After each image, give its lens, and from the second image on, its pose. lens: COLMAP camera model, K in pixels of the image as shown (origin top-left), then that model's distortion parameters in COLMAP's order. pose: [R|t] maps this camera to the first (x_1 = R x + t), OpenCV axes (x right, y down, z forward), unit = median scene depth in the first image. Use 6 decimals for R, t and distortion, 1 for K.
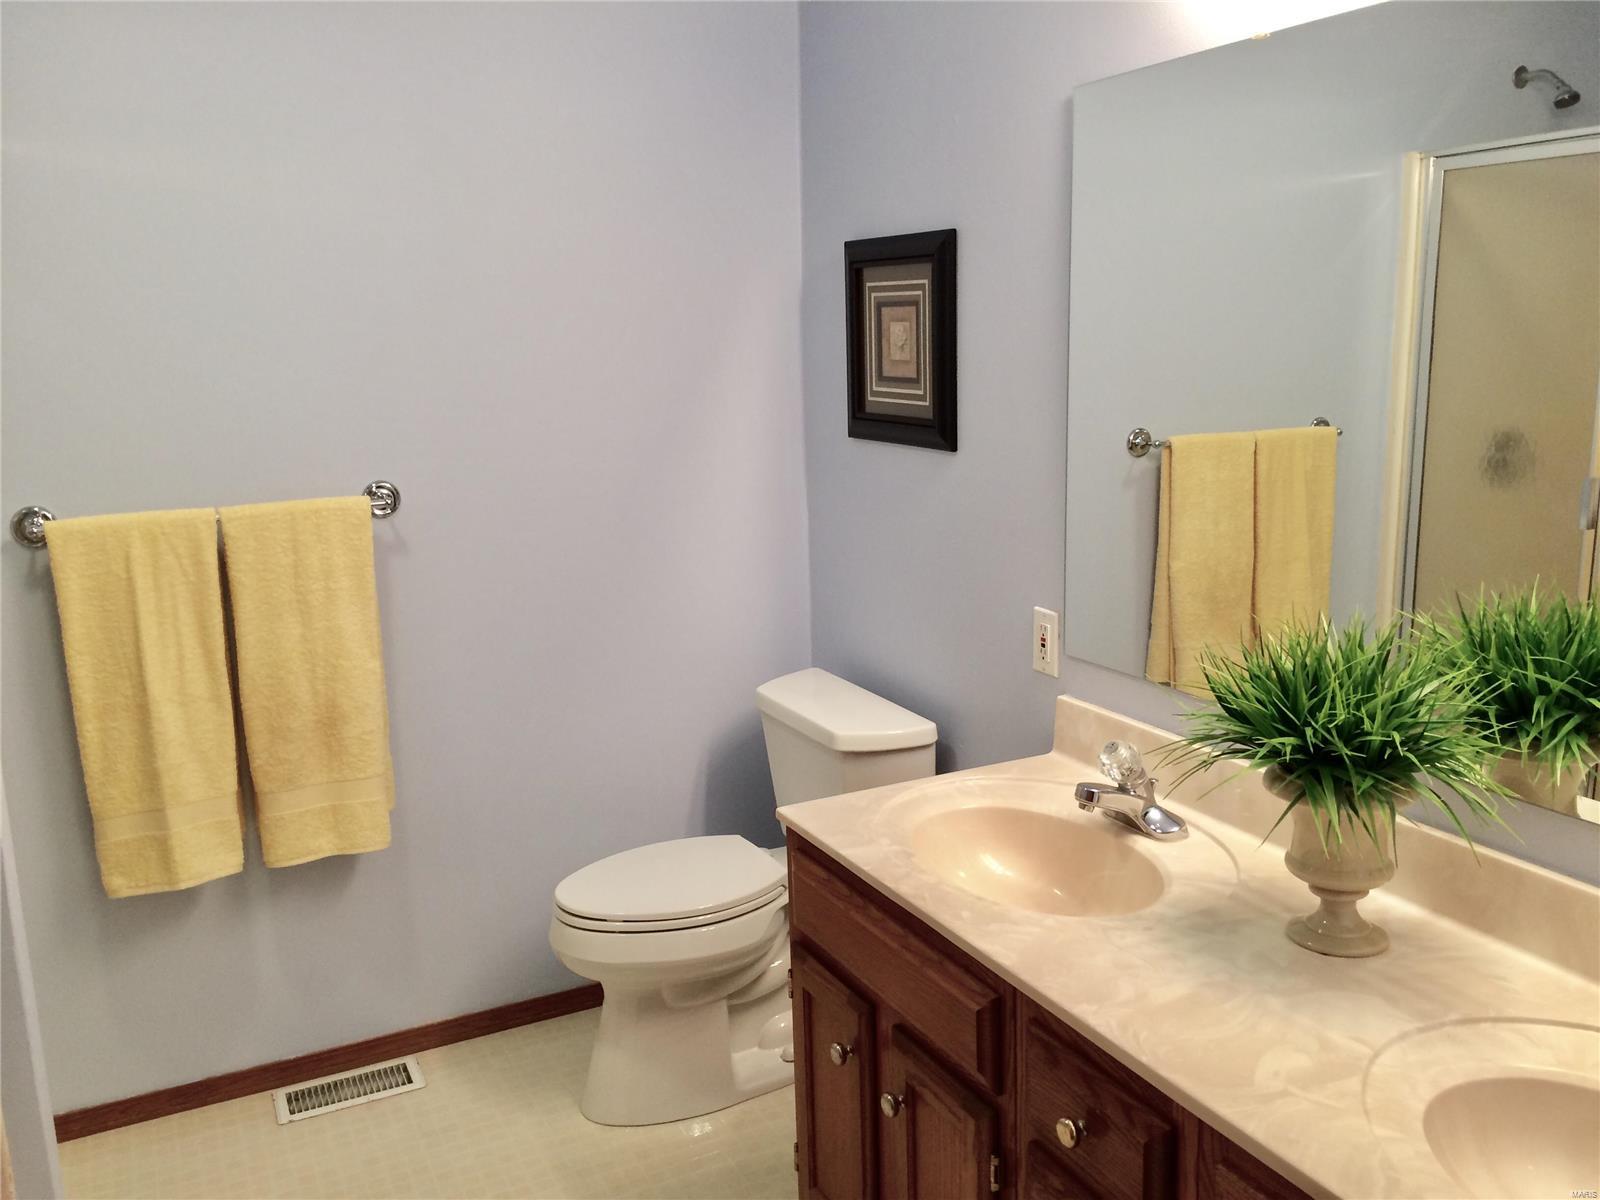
lens RADIAL K [[1348.5, 0, 780.9], [0, 1348.5, 600.7], [0, 0, 1]] dist [0.075572, -0.108480]
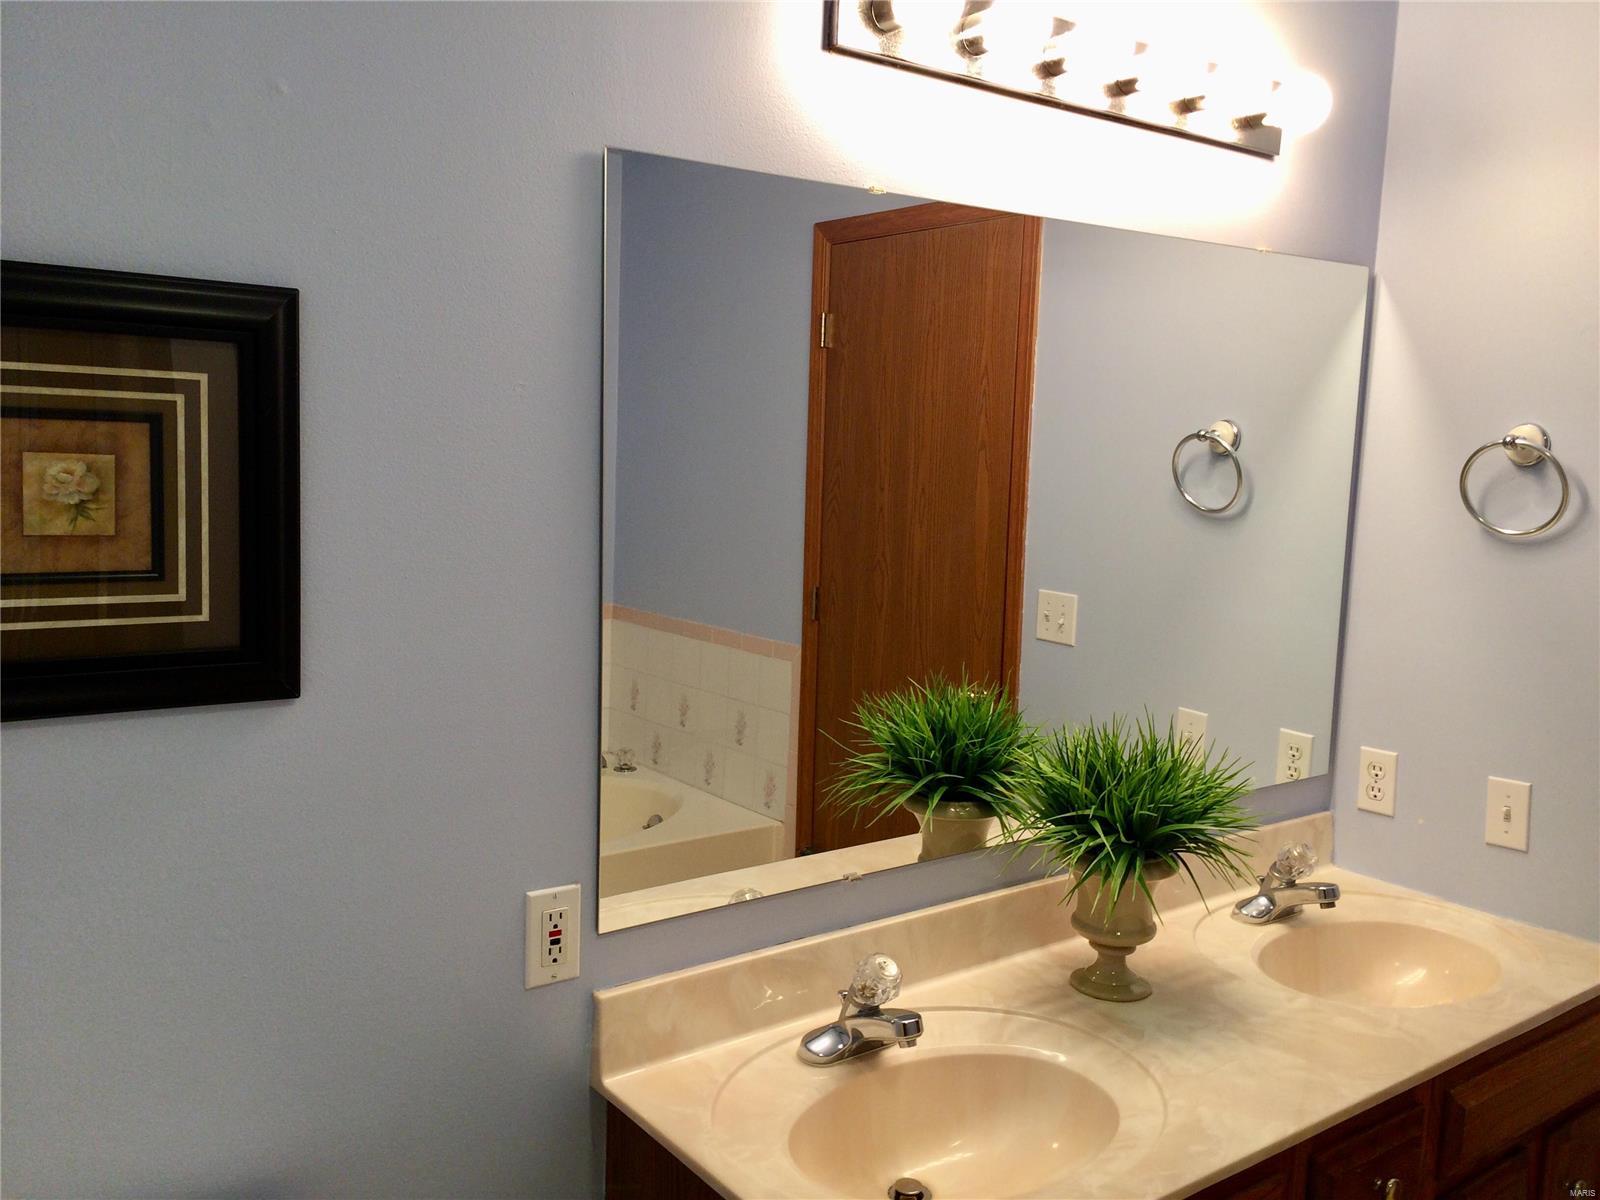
lens RADIAL K [[1348.5, 0, 780.9], [0, 1348.5, 600.7], [0, 0, 1]] dist [0.075572, -0.108480]
pose [[-0.192625, -0.105756, 0.975557, -0.405508], [0.160258, 0.977437, 0.137603, -0.180073], [-0.968098, 0.182846, -0.171330, 0.846591]]
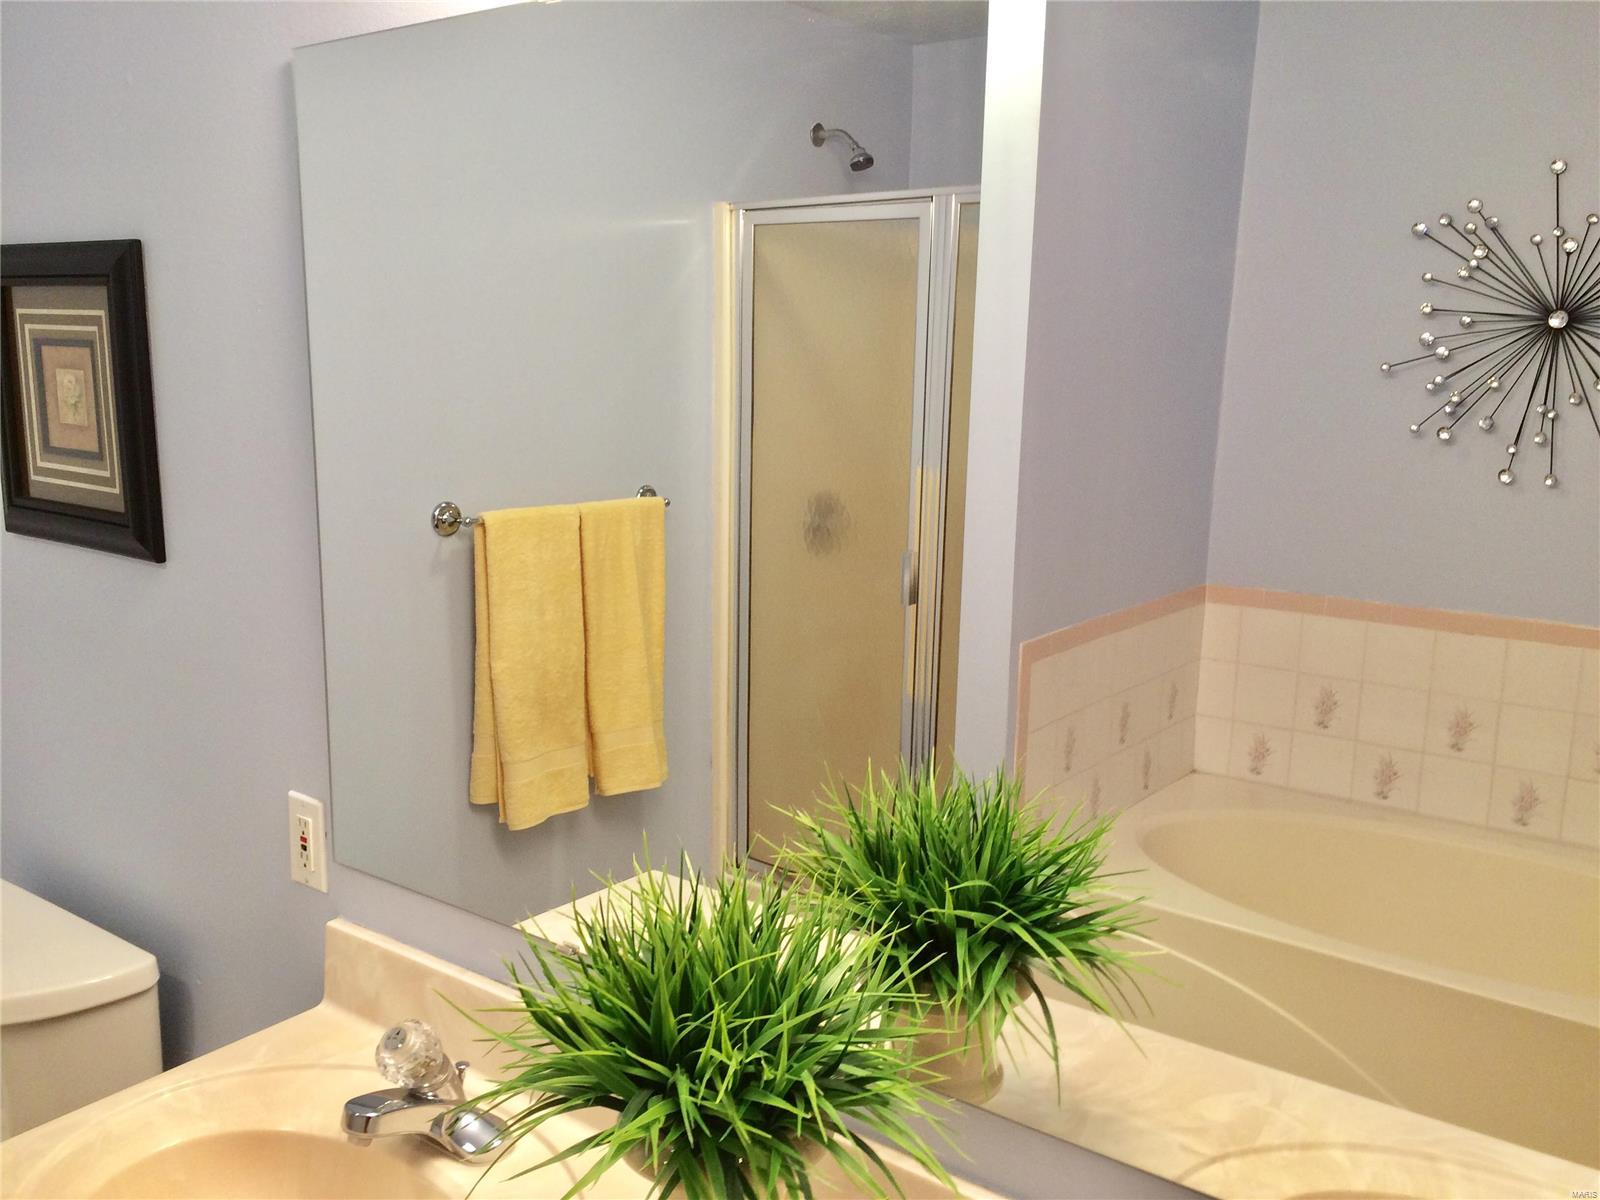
lens RADIAL K [[1348.5, 0, 780.9], [0, 1348.5, 600.7], [0, 0, 1]] dist [0.075572, -0.108480]
pose [[0.886905, -0.044347, 0.459819, 0.083167], [0.054352, 0.998485, -0.008536, -0.064201], [-0.458744, 0.032563, 0.887972, 0.230088]]
